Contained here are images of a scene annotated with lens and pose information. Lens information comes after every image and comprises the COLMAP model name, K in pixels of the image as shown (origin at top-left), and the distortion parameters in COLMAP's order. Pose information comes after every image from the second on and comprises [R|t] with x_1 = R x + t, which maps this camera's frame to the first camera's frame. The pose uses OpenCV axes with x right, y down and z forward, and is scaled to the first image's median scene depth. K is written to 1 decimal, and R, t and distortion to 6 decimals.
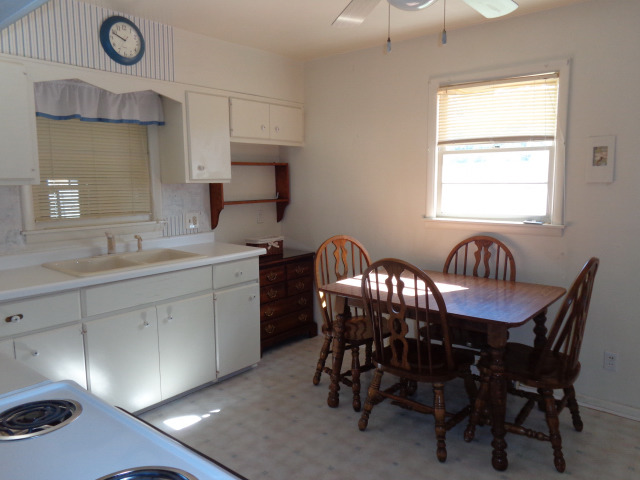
lens RADIAL K [[484.1, 0, 320.0], [0, 484.1, 240.0], [0, 0, 1]] dist [0.006825, -0.000405]
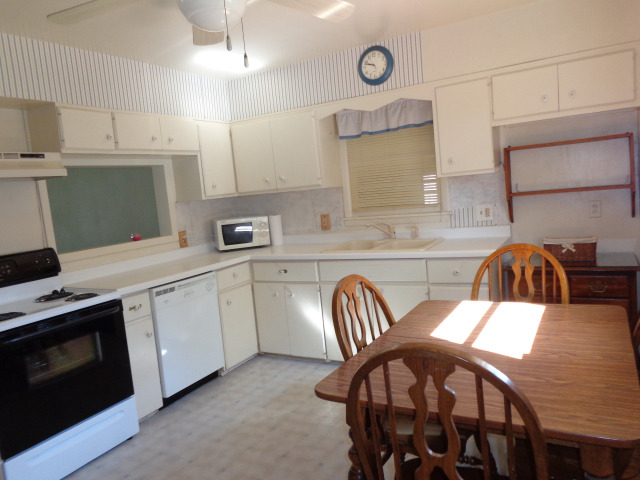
lens RADIAL K [[484.1, 0, 320.0], [0, 484.1, 240.0], [0, 0, 1]] dist [0.006825, -0.000405]
pose [[0.176225, 0.099041, -0.979355, 0.730344], [-0.029991, 0.995004, 0.095227, -0.078933], [0.983893, 0.012590, 0.178315, 0.592983]]
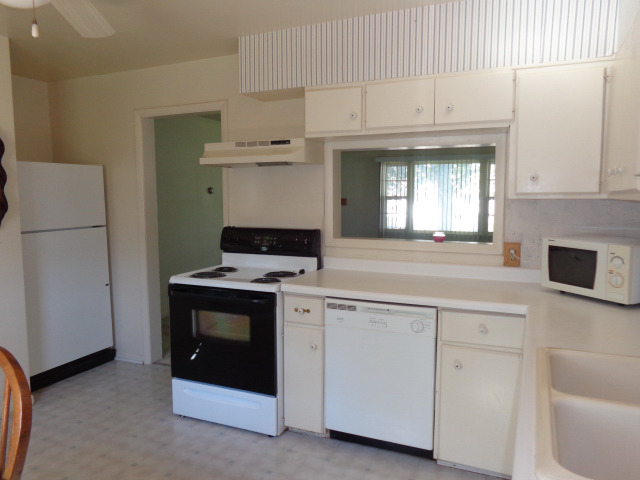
lens RADIAL K [[484.1, 0, 320.0], [0, 484.1, 240.0], [0, 0, 1]] dist [0.006825, -0.000405]
pose [[-0.963896, 0.036795, -0.263726, -0.066754], [-0.021884, 0.976110, 0.216171, -0.152396], [0.265379, 0.214138, -0.940063, 1.194823]]
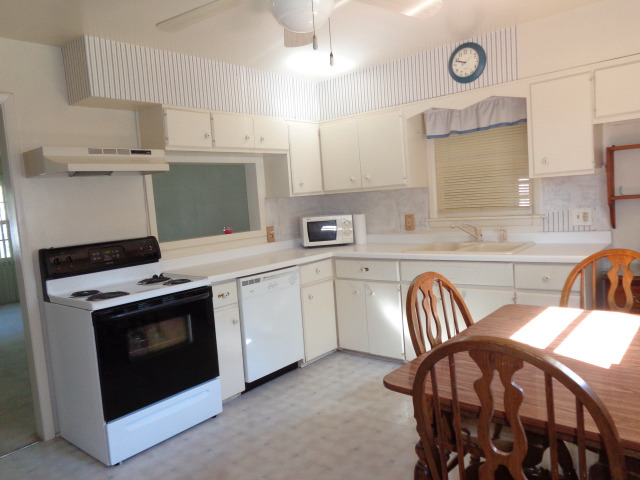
lens RADIAL K [[484.1, 0, 320.0], [0, 484.1, 240.0], [0, 0, 1]] dist [0.006825, -0.000405]
pose [[-0.007422, 0.096801, -0.995276, 0.746025], [-0.051755, 0.993932, 0.097056, -0.069241], [0.998632, 0.052231, -0.002367, 0.605901]]
